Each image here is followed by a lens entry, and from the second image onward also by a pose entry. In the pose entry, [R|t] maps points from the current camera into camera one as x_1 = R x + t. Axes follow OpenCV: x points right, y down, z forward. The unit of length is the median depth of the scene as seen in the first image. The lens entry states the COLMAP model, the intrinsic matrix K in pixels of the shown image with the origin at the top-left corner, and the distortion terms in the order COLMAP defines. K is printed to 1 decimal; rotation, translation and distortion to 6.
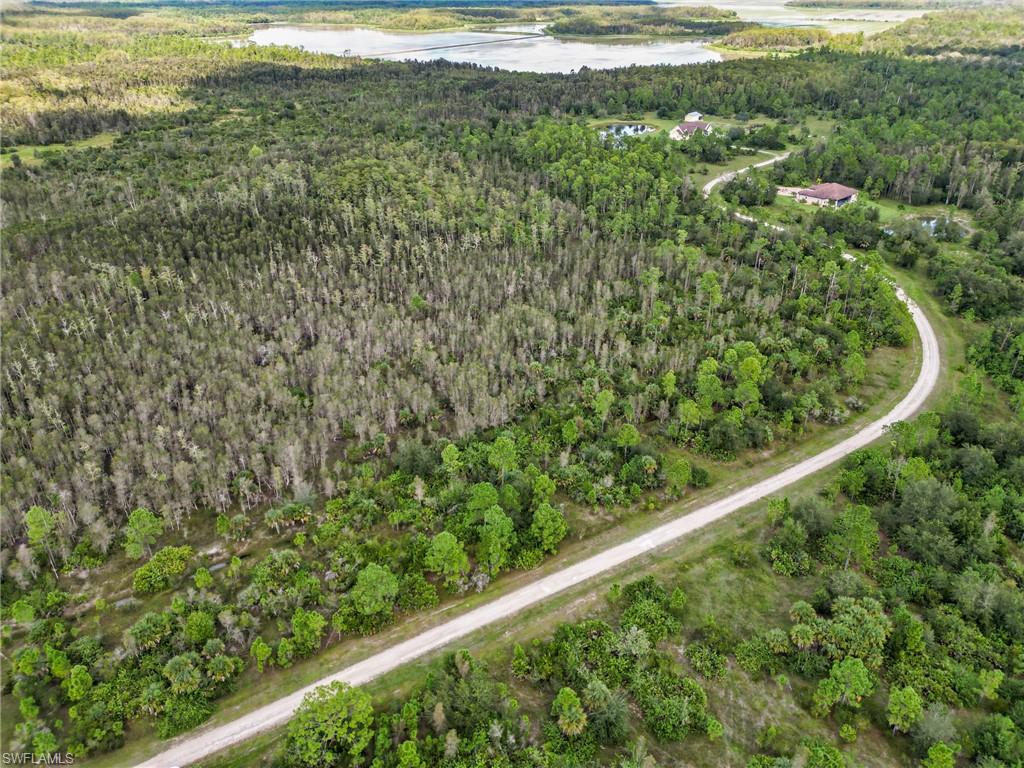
lens RADIAL K [[718.8, 0, 512.0], [0, 718.8, 384.0], [0, 0, 1]] dist [0.070503, -0.065394]
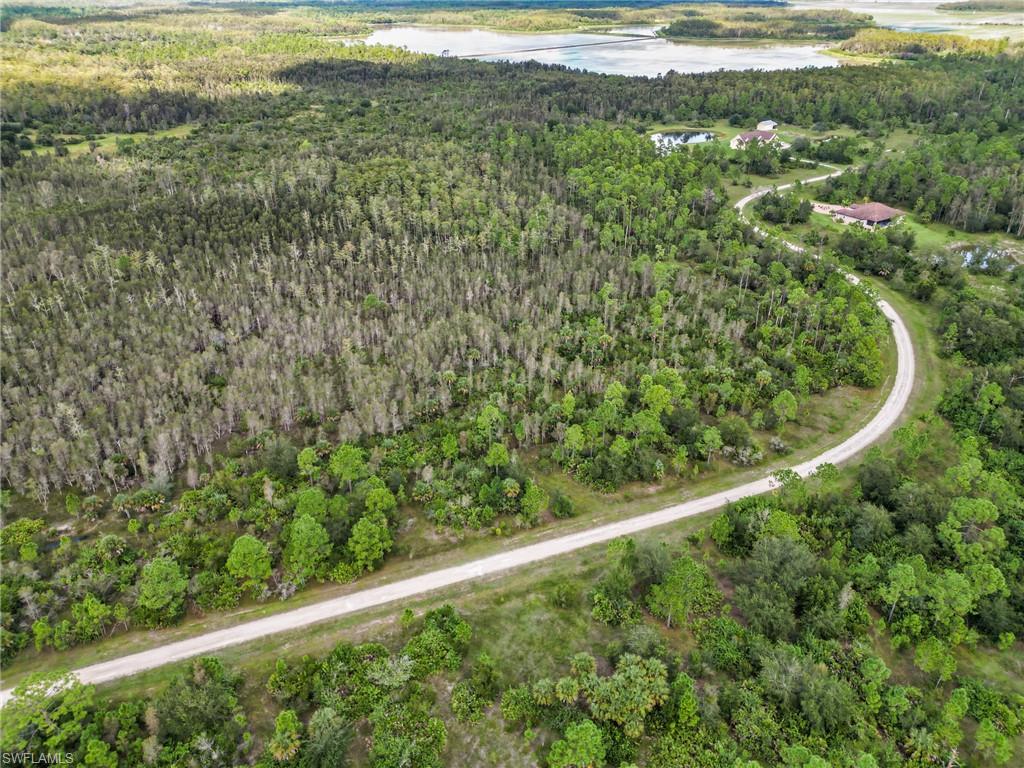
lens RADIAL K [[718.8, 0, 512.0], [0, 718.8, 384.0], [0, 0, 1]] dist [0.070503, -0.065394]
pose [[0.985195, 0.084758, -0.149022, 0.163824], [-0.084947, 0.996372, 0.005108, -0.015797], [0.148914, 0.007627, 0.988821, 0.027222]]
